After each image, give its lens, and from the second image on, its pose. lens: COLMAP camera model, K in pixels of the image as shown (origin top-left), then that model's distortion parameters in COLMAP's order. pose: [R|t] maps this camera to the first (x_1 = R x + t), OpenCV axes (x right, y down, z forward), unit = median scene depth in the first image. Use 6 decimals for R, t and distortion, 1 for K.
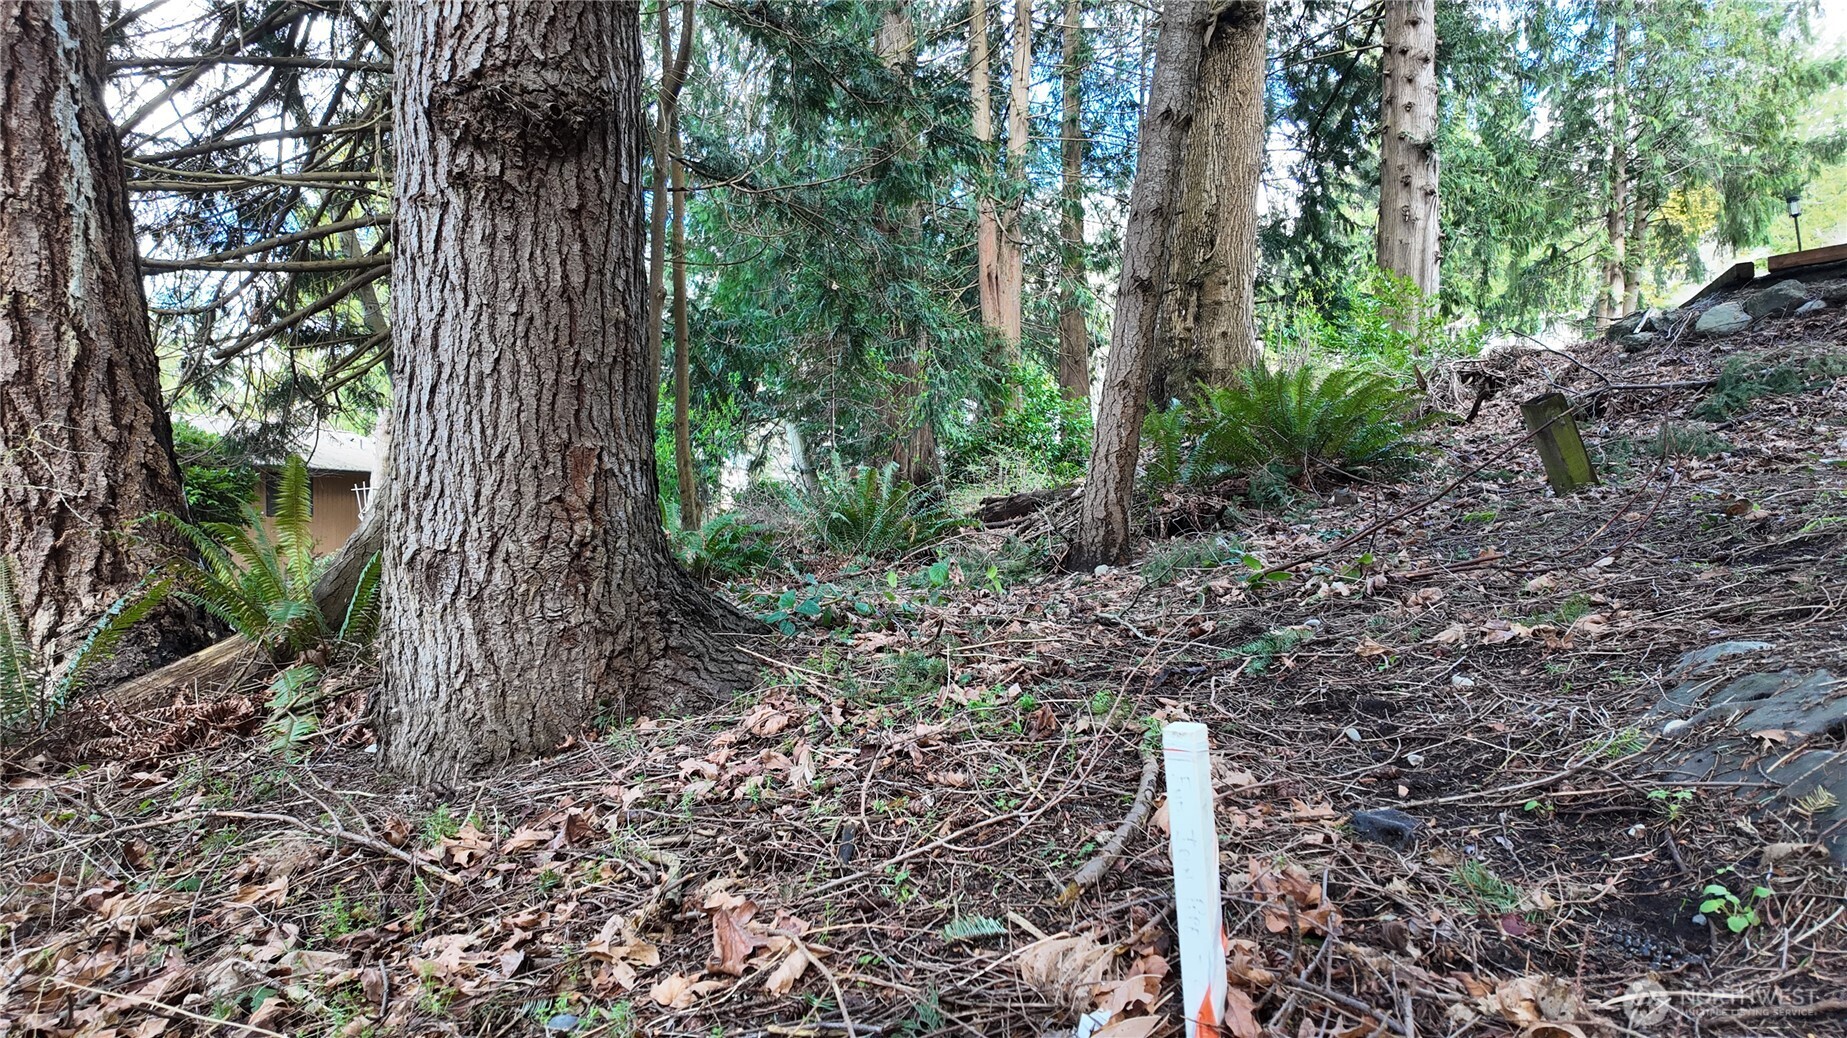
lens RADIAL K [[1139.2, 0, 923.5], [0, 1139.2, 519.0], [0, 0, 1]] dist [0.086796, -0.088800]
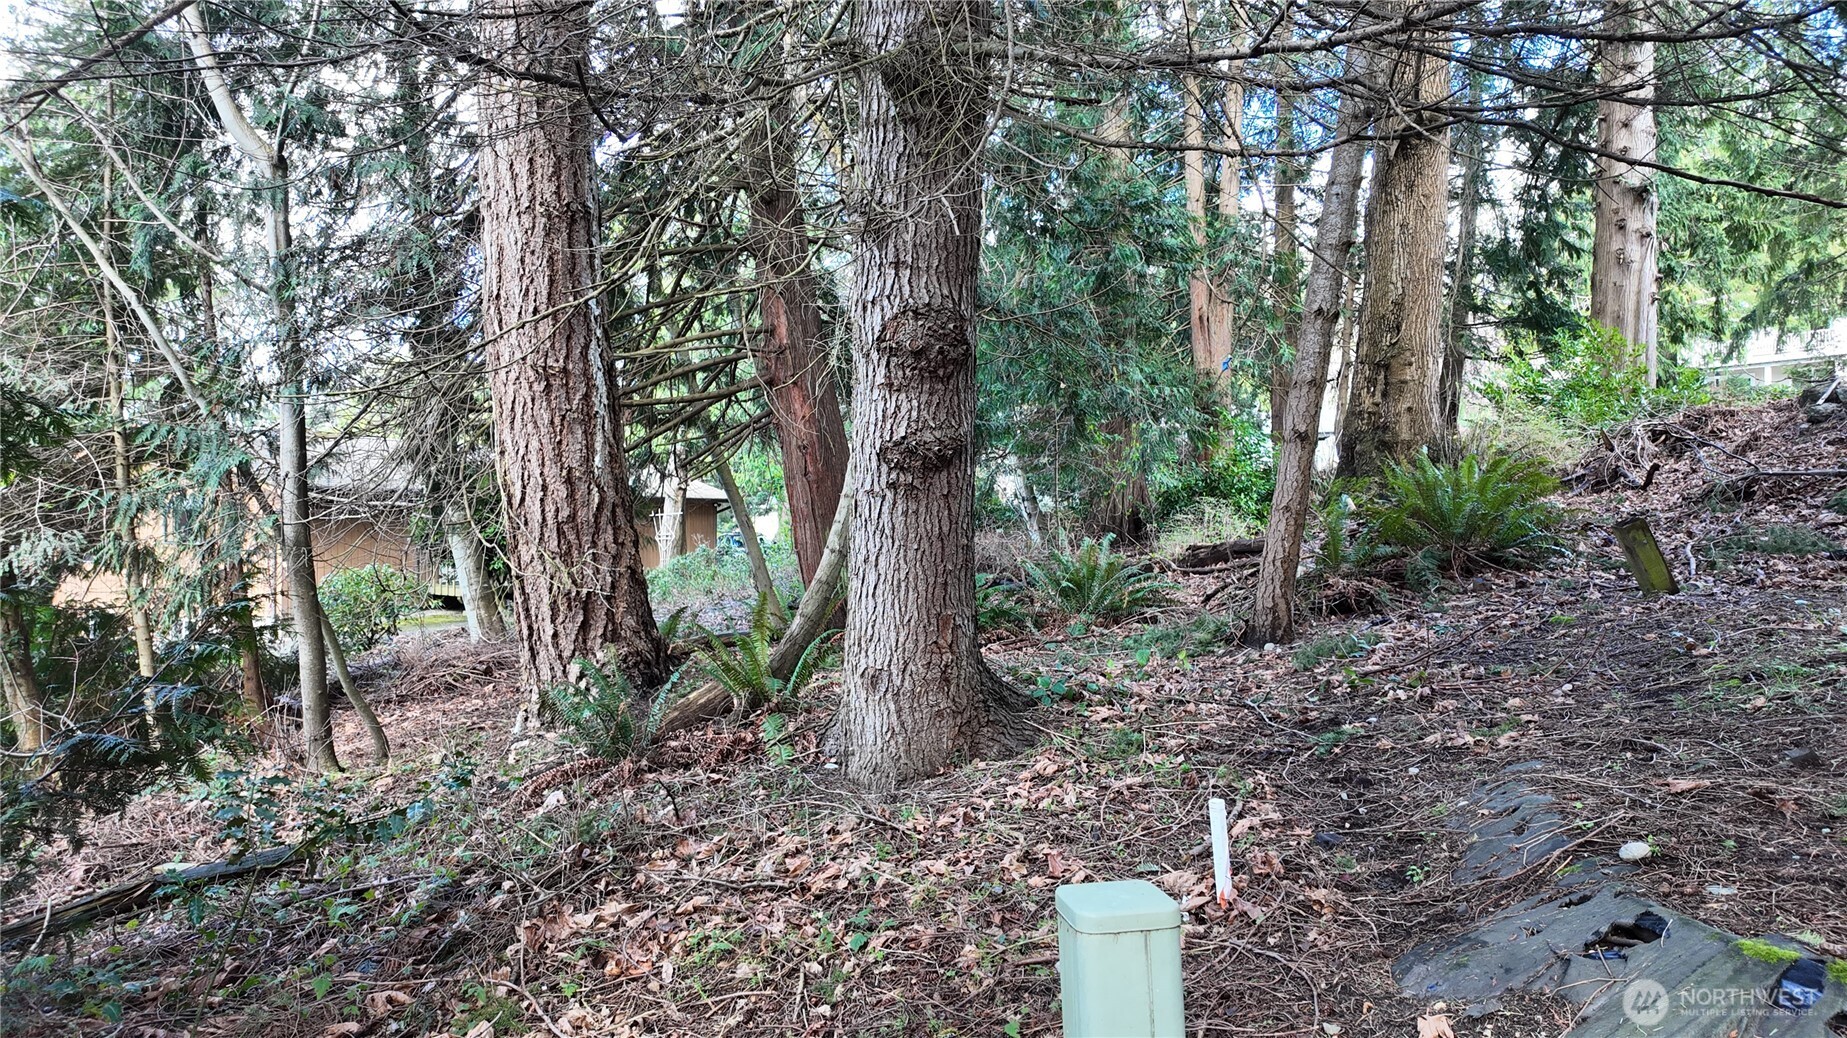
lens RADIAL K [[1044.7, 0, 923.5], [0, 1044.7, 519.0], [0, 0, 1]] dist [0.132210, -0.161306]
pose [[0.979930, -0.001870, -0.199331, 0.012141], [-0.001927, 0.999820, -0.018857, -0.191792], [0.199331, 0.018862, 0.979751, -0.725584]]
